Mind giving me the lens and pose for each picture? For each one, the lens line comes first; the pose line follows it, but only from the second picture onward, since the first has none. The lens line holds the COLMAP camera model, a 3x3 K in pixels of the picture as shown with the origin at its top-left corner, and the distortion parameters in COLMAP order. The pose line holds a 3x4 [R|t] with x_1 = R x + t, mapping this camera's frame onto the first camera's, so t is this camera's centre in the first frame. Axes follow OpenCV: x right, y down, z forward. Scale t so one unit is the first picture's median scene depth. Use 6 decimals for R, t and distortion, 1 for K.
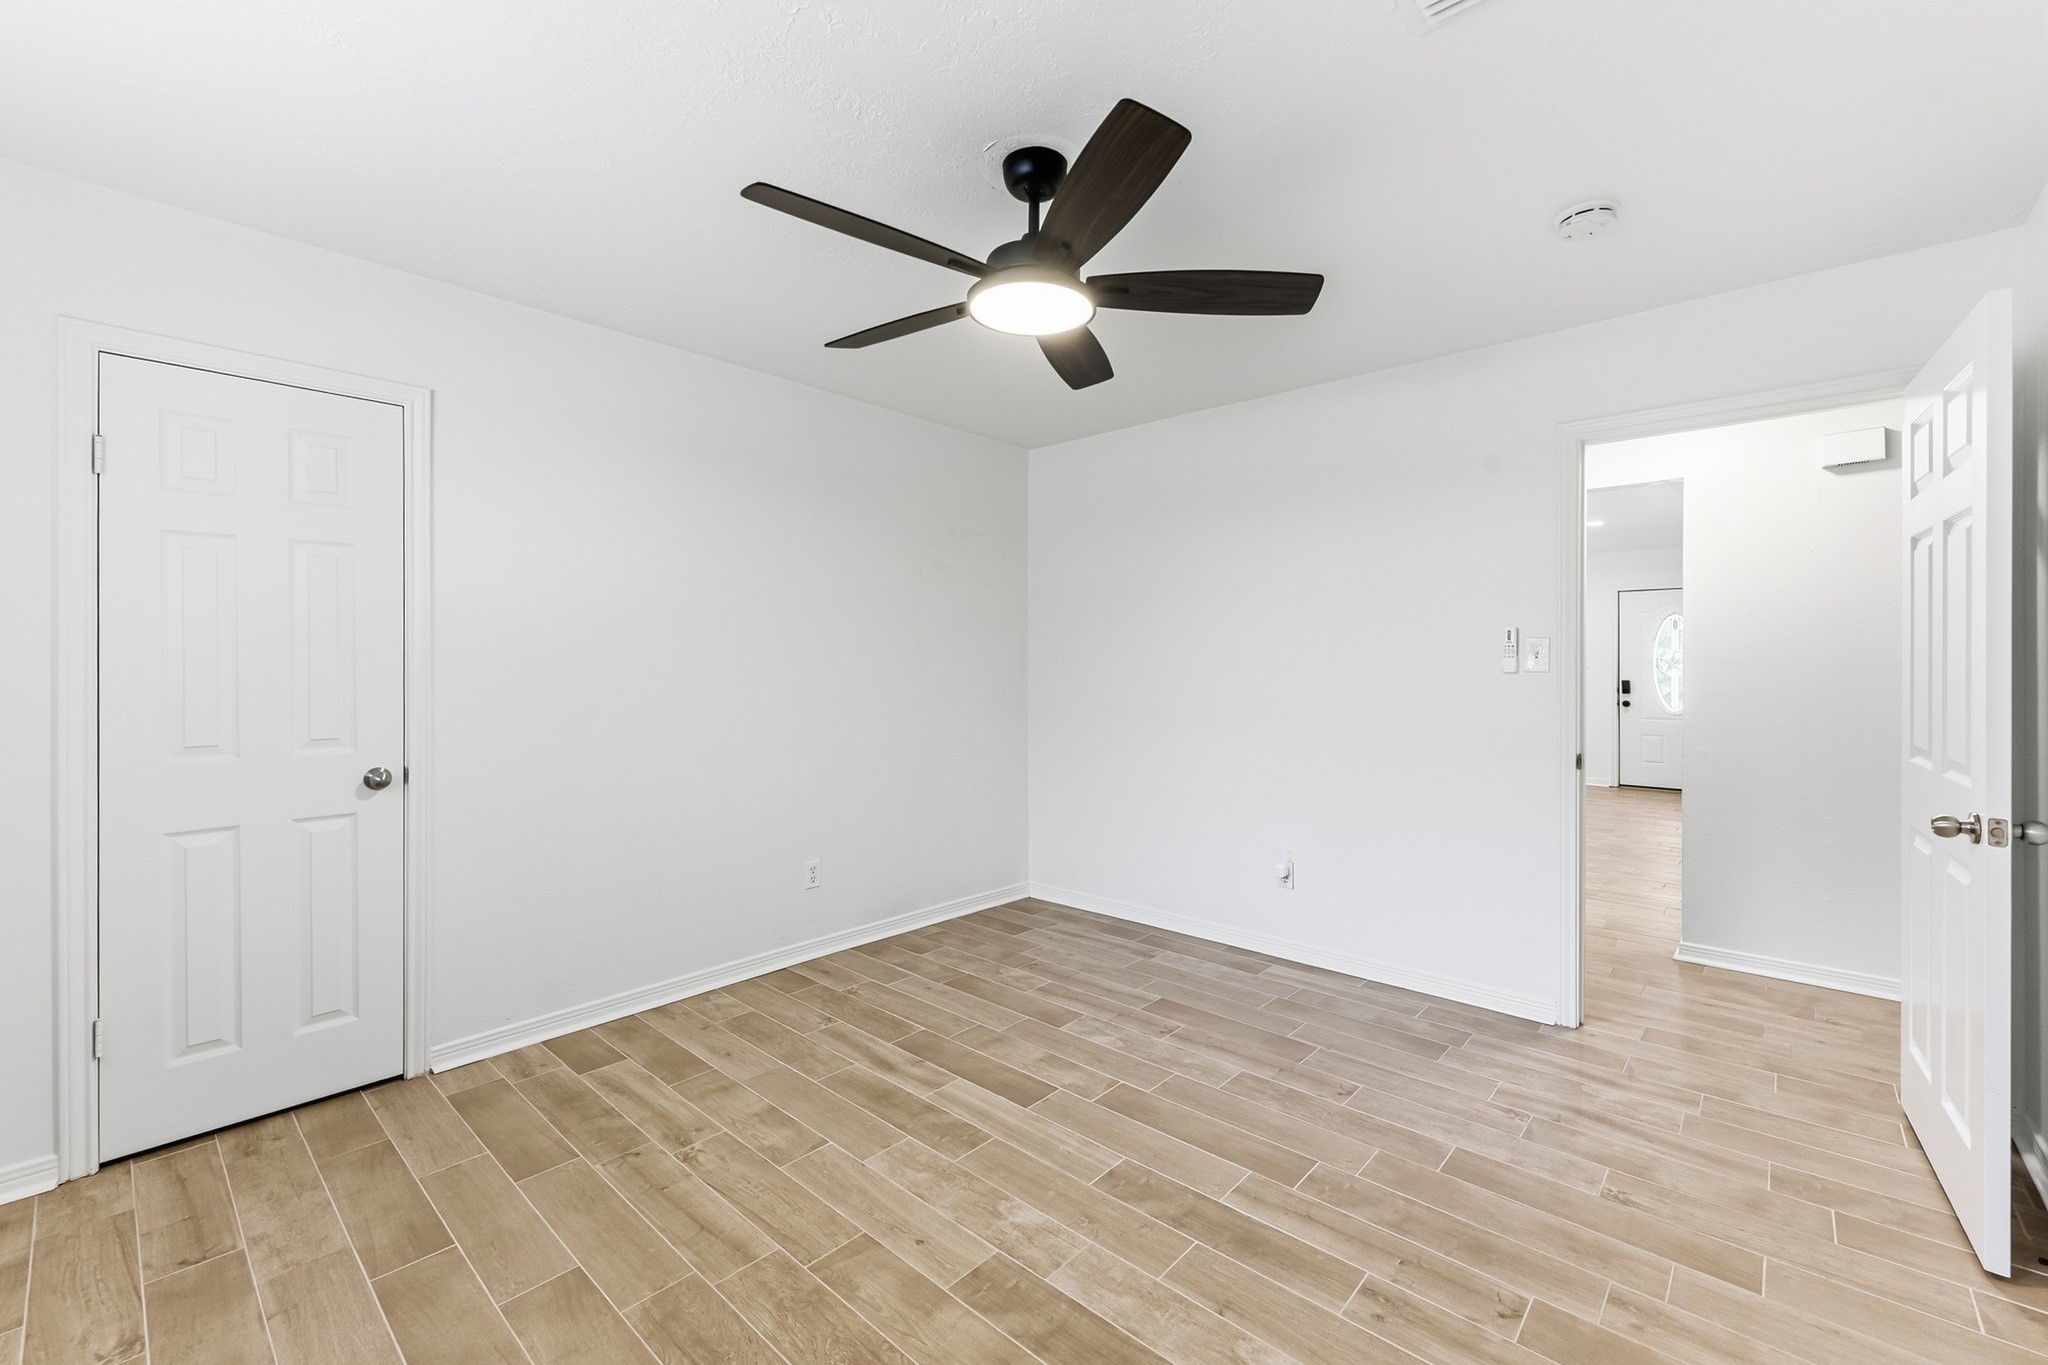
lens RADIAL K [[860.5, 0, 1027.2], [0, 860.5, 670.5], [0, 0, 1]] dist [-0.000487, -0.000028]
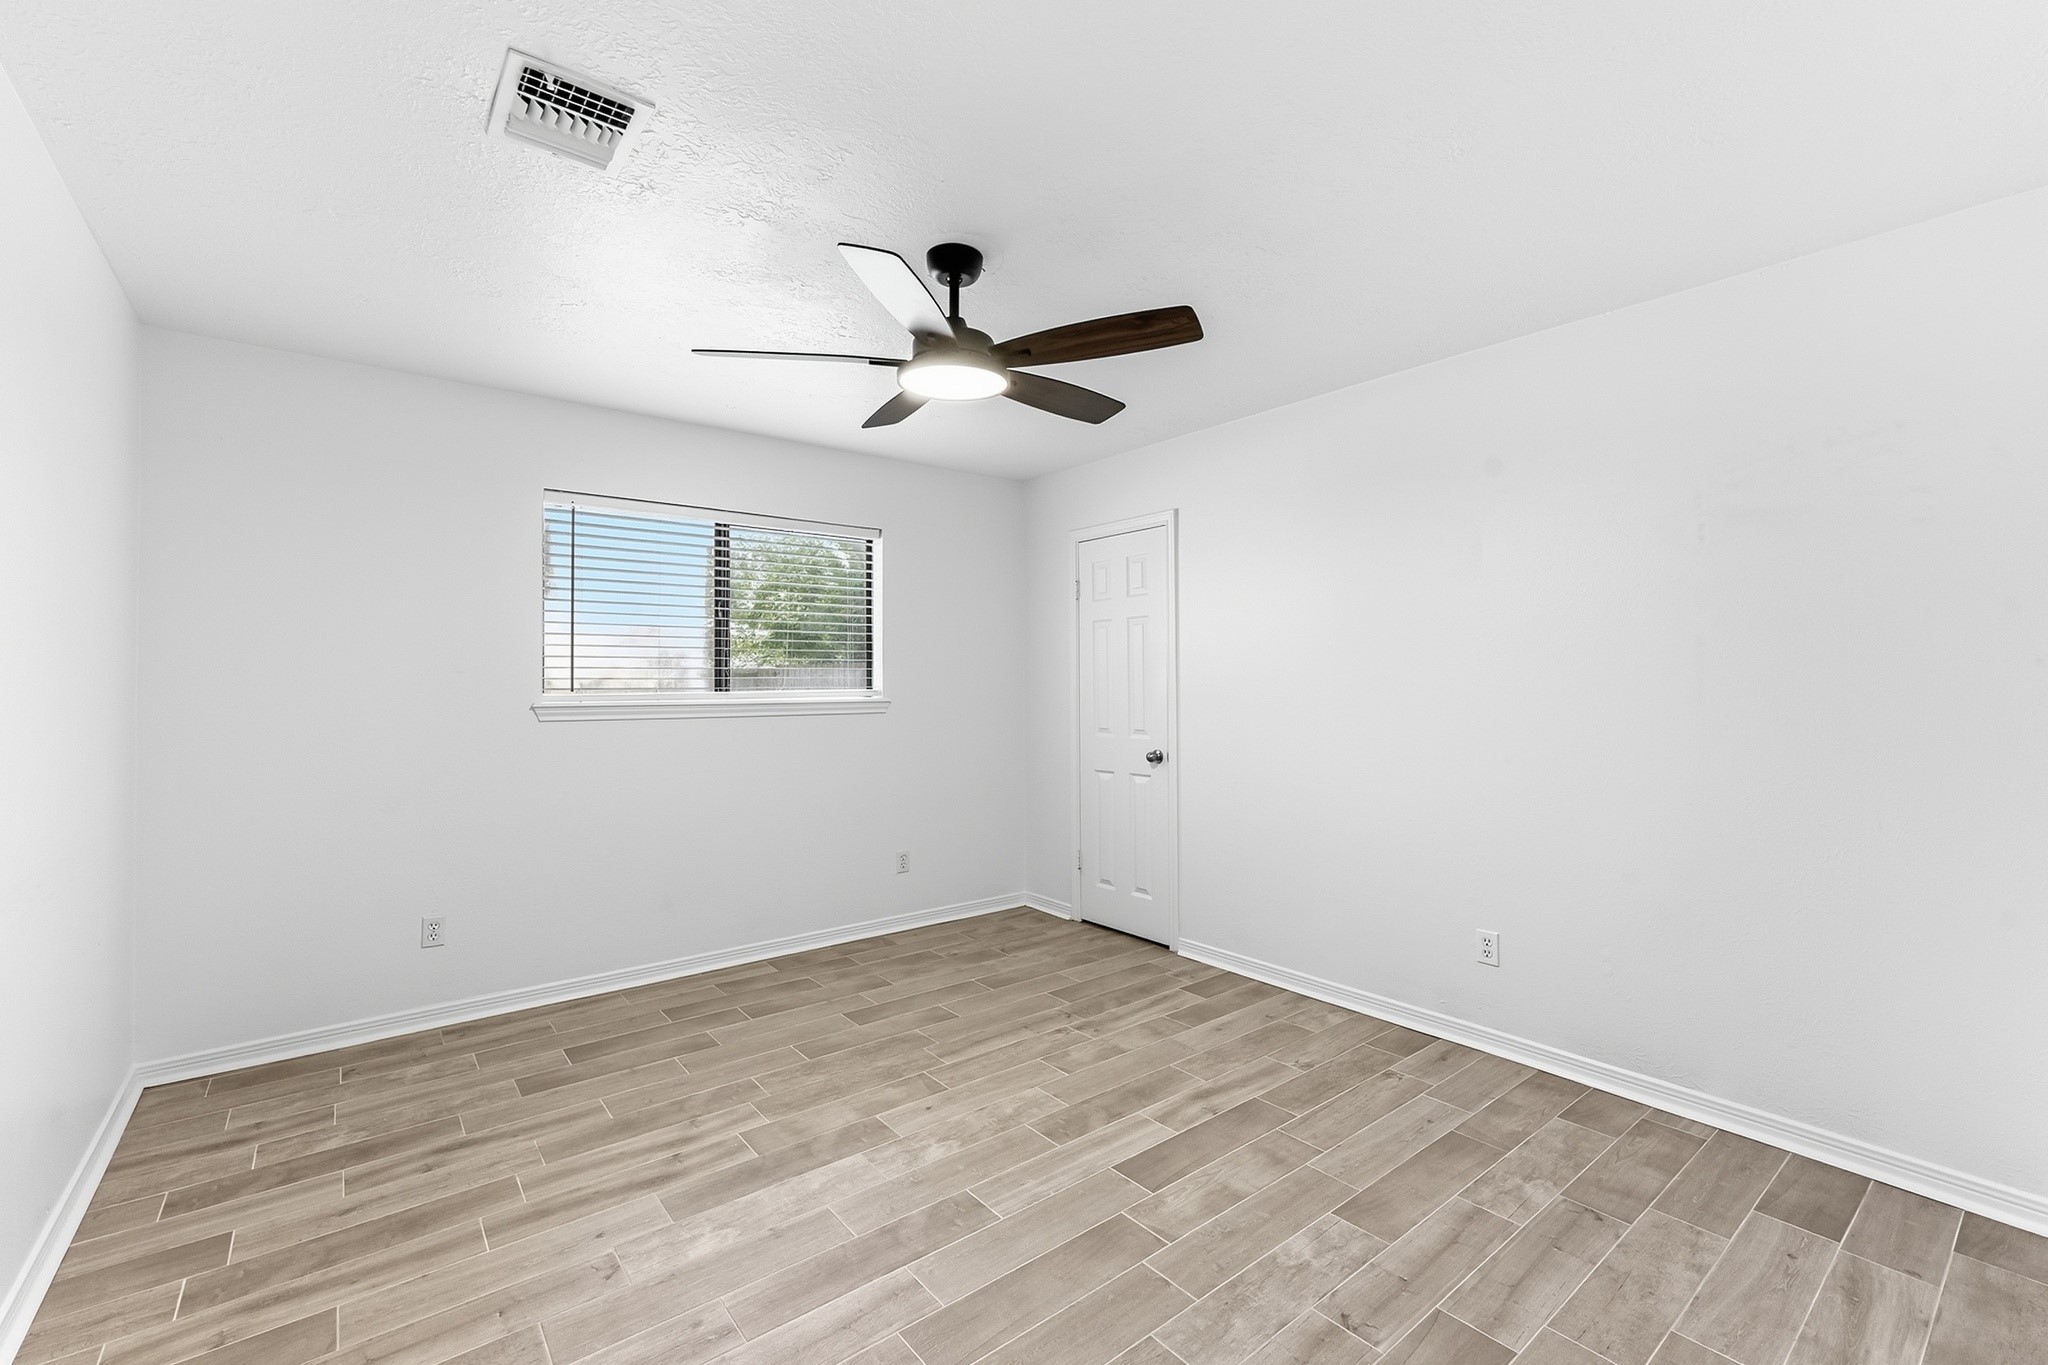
lens RADIAL K [[859.4, 0, 1020.1], [0, 859.4, 693.9], [0, 0, 1]] dist [-0.001074, -0.000096]
pose [[-0.165034, 0.011669, -0.986219, 0.982158], [-0.008494, 0.999876, 0.013252, -0.009811], [0.986251, 0.010564, -0.164915, 1.126574]]
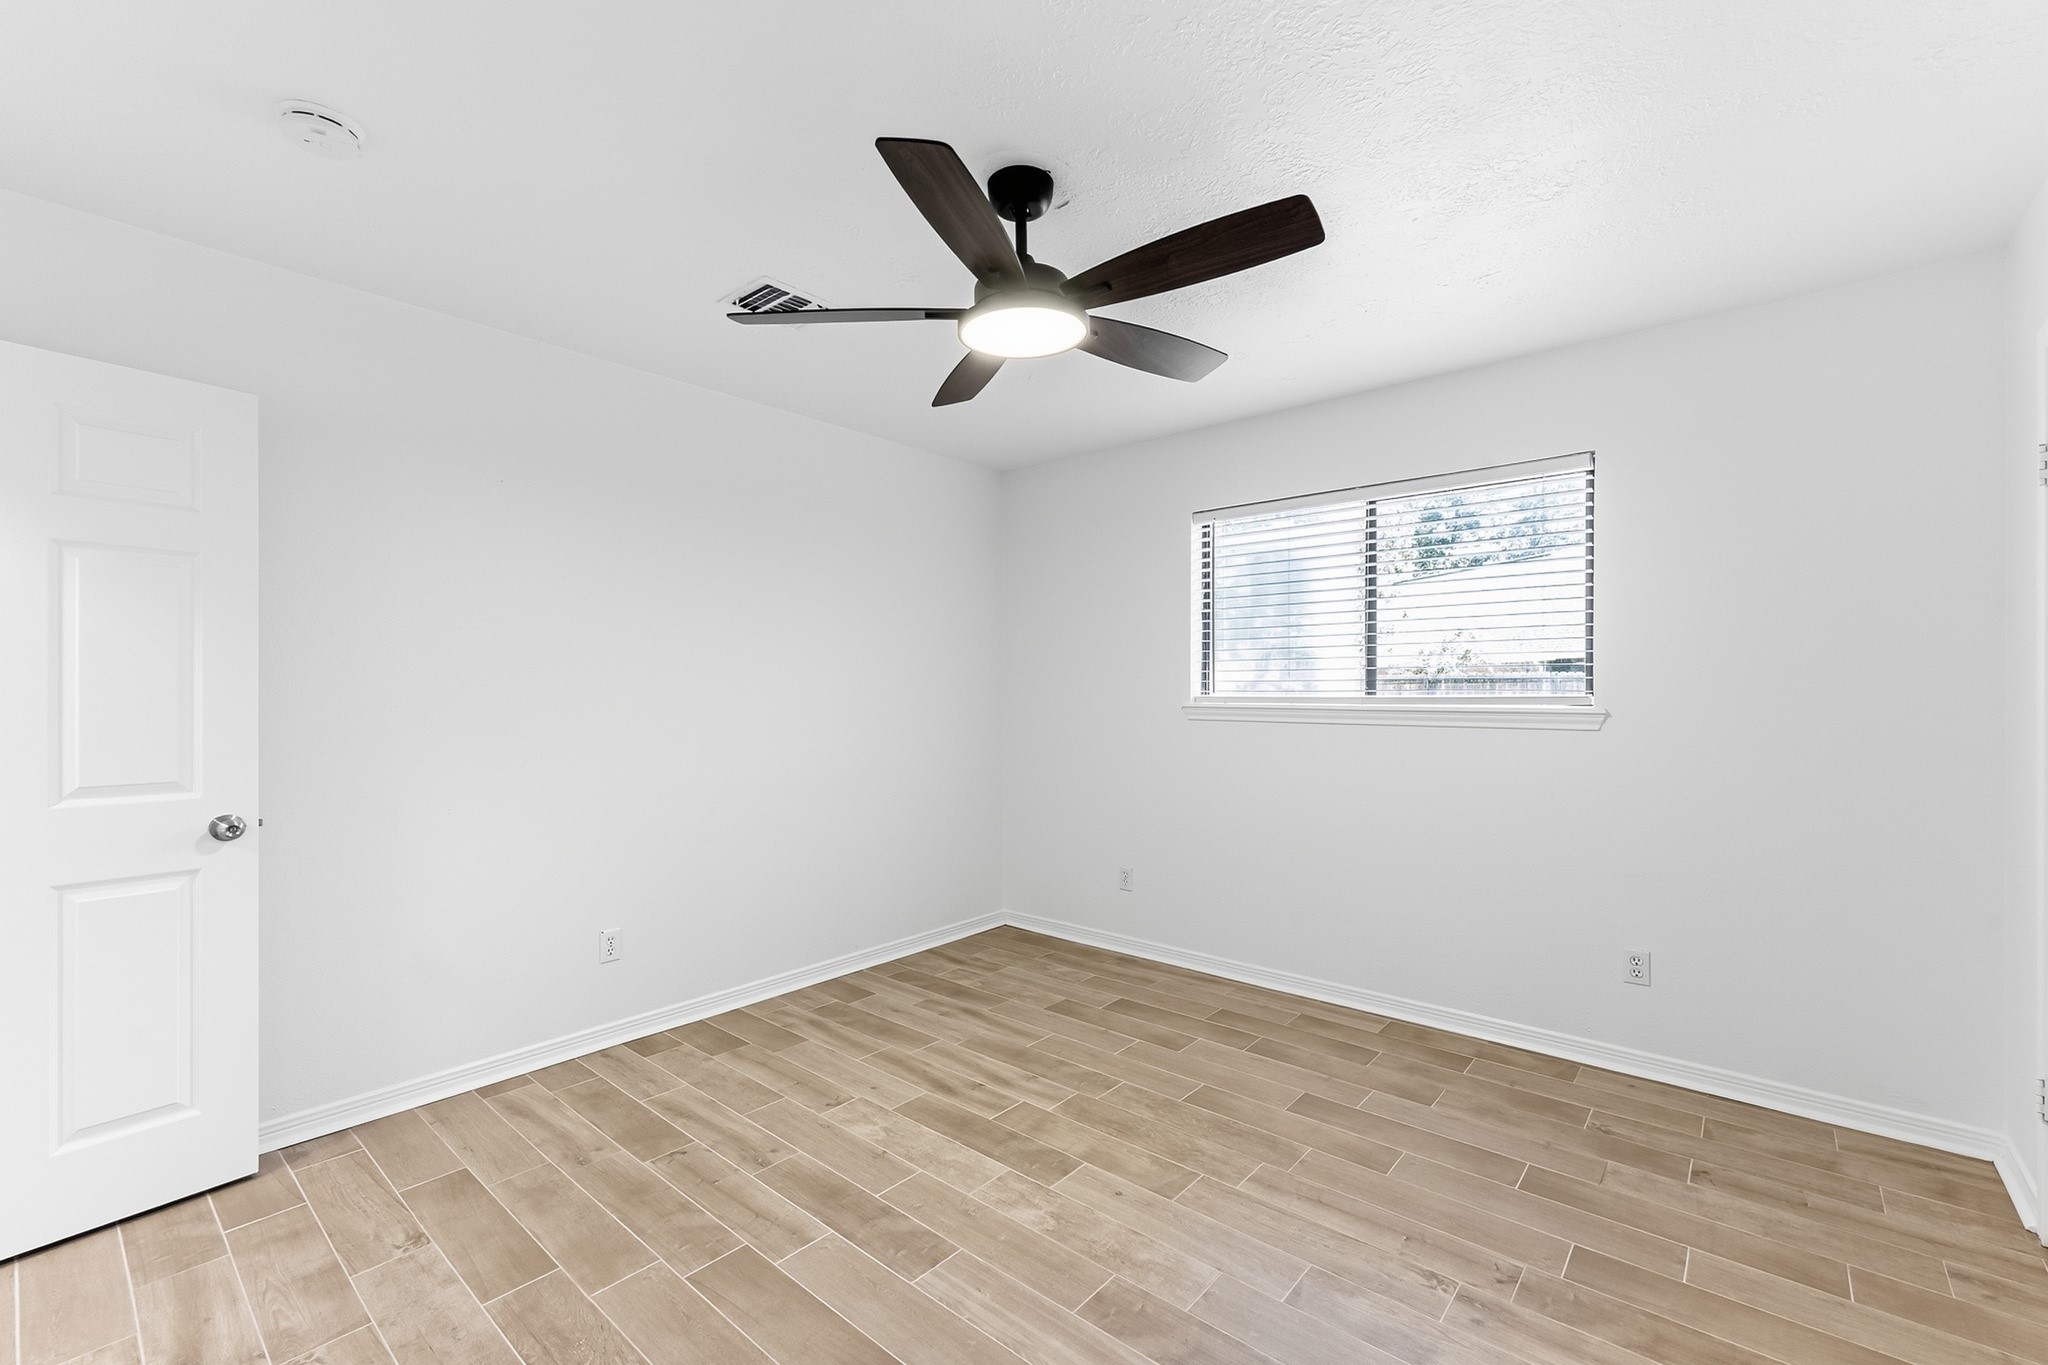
lens RADIAL K [[859.4, 0, 1020.1], [0, 859.4, 693.9], [0, 0, 1]] dist [-0.001074, -0.000096]
pose [[-0.999685, -0.001545, -0.025058, 0.029937], [-0.001956, 0.999864, 0.016383, -0.015821], [0.025030, 0.016427, -0.999552, 1.761636]]
